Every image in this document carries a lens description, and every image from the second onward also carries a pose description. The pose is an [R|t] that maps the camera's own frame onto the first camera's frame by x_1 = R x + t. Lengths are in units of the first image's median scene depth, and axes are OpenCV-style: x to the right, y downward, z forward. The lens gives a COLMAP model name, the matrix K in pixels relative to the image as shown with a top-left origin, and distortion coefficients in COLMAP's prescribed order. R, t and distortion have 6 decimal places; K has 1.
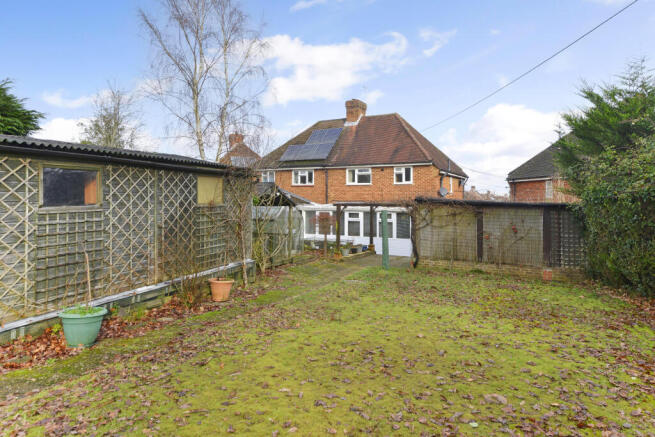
lens RADIAL K [[415.4, 0, 326.8], [0, 415.4, 187.8], [0, 0, 1]] dist [0.003759, -0.002388]
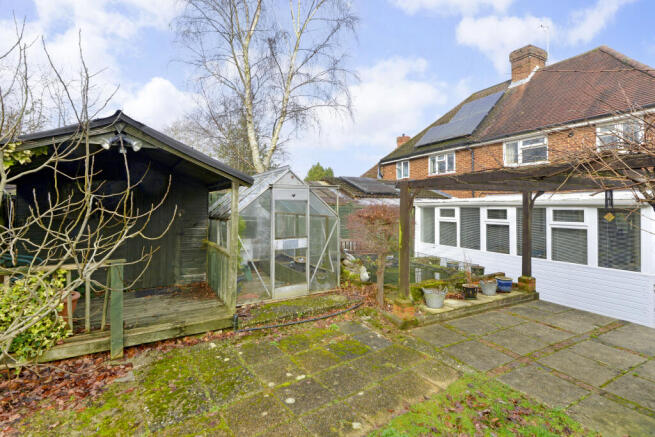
lens RADIAL K [[310.7, 0, 331.9], [0, 310.7, 204.4], [0, 0, 1]] dist [-0.011760, -0.000440]
pose [[0.837660, -0.011559, -0.546070, 0.104289], [0.025171, 0.999531, 0.017454, 0.041626], [0.545612, -0.028366, 0.837558, 0.546871]]
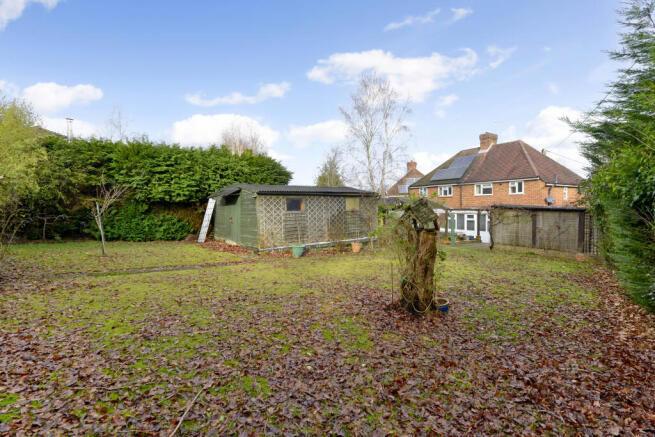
lens RADIAL K [[304.2, 0, 329.8], [0, 304.2, 215.9], [0, 0, 1]] dist [-0.021550, -0.000358]
pose [[0.857447, 0.006233, -0.514534, 0.190530], [0.025618, 0.998170, 0.054782, -0.008917], [0.513934, -0.060154, 0.855718, -0.192946]]
